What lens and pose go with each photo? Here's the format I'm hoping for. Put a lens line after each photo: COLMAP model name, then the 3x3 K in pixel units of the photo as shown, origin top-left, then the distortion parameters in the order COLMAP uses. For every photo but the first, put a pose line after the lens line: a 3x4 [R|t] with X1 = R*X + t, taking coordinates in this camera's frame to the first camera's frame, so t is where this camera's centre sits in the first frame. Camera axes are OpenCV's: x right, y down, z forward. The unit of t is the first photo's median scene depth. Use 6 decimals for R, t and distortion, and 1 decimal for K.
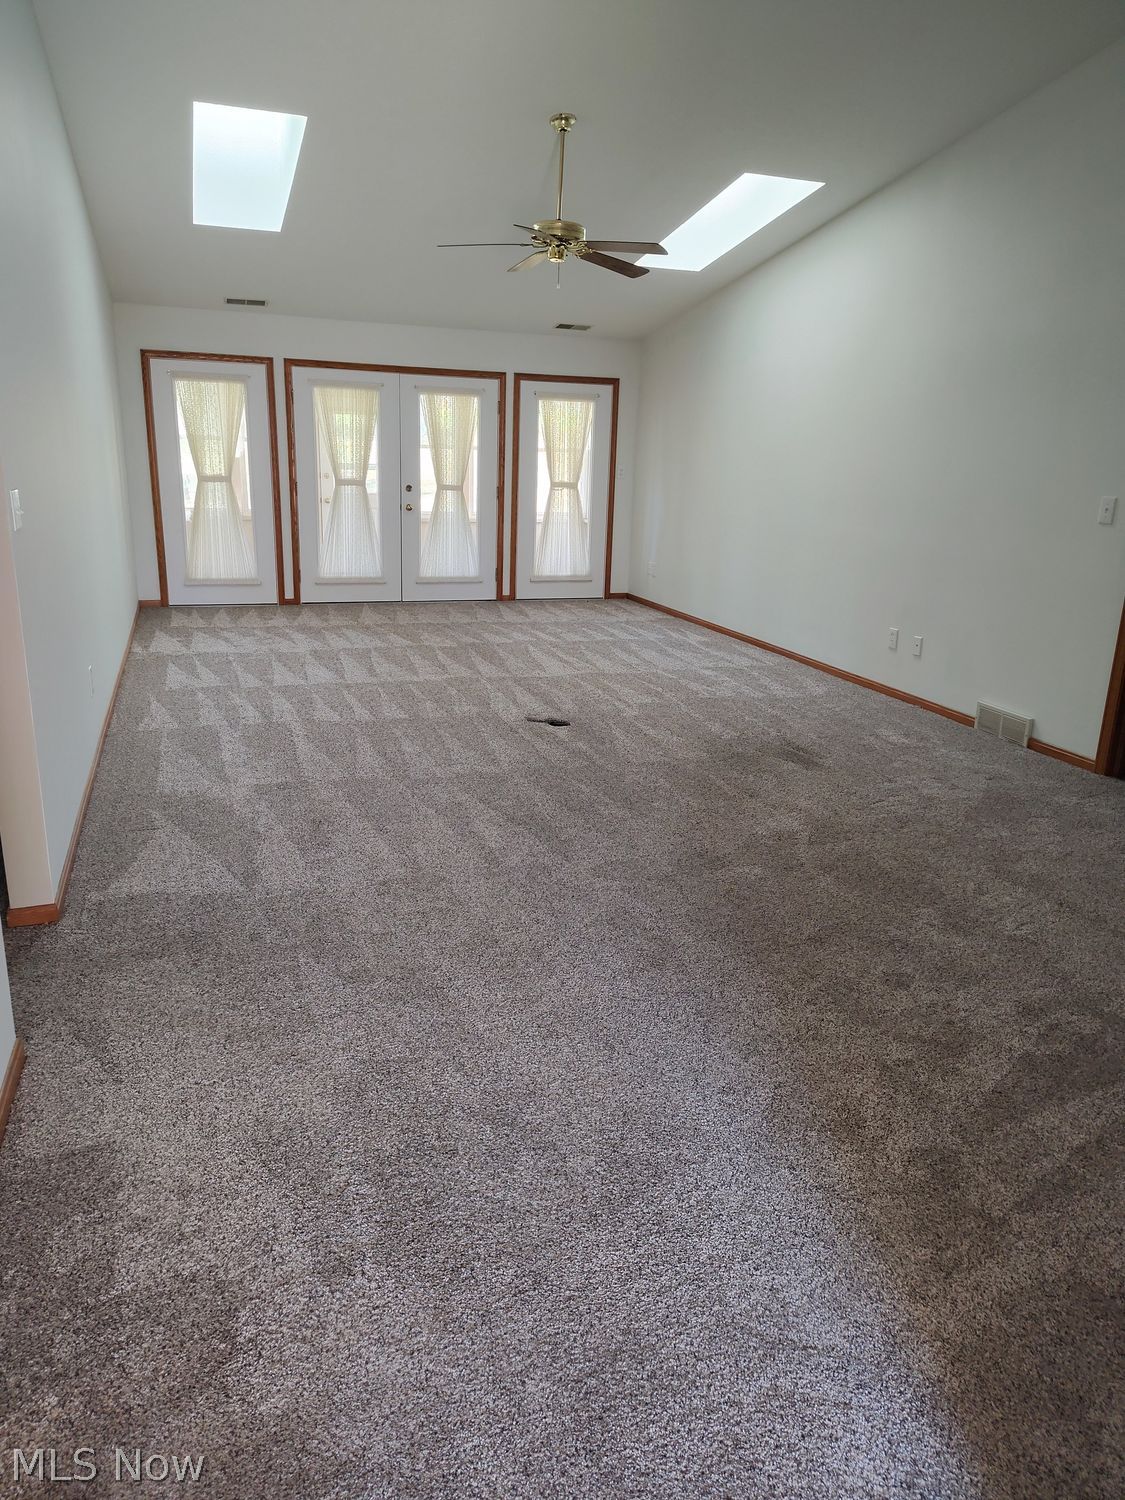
lens RADIAL K [[1034.1, 0, 562.5], [0, 1034.1, 750.0], [0, 0, 1]] dist [0.089105, -0.113304]
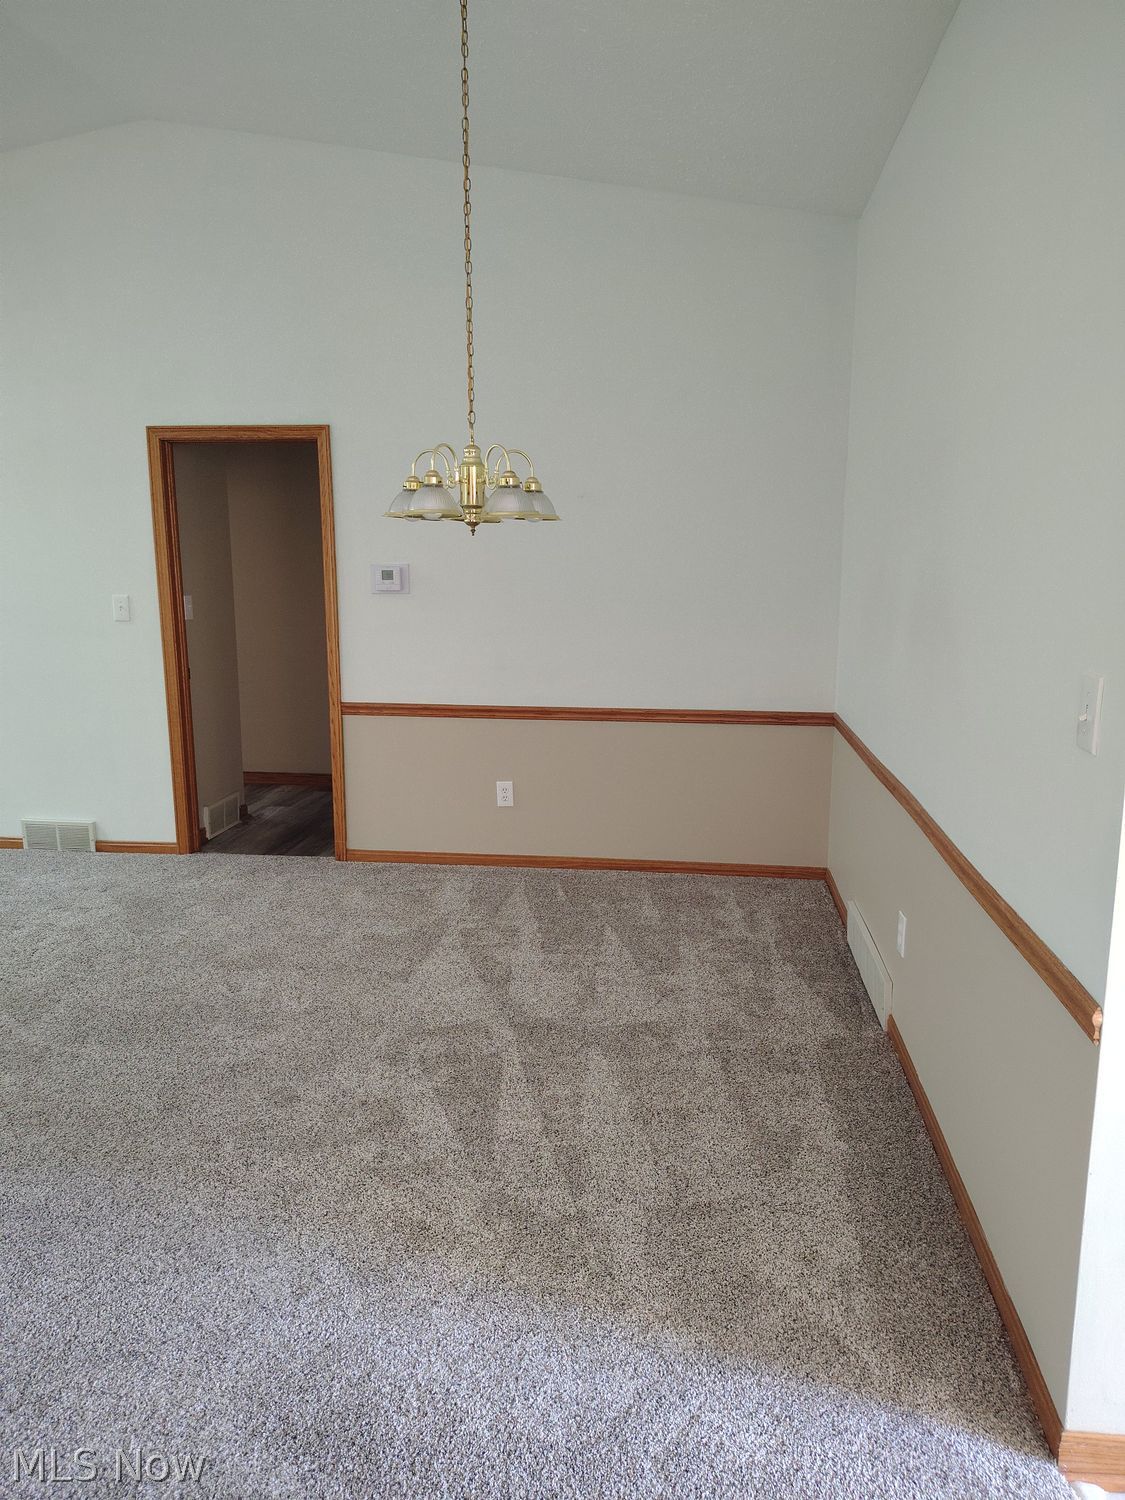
lens RADIAL K [[1034.1, 0, 562.5], [0, 1034.1, 750.0], [0, 0, 1]] dist [0.089105, -0.113304]
pose [[0.436928, -0.193150, 0.878514, -0.330933], [0.267524, 0.960381, 0.078096, -0.086694], [-0.858793, 0.200901, 0.471290, 0.253270]]
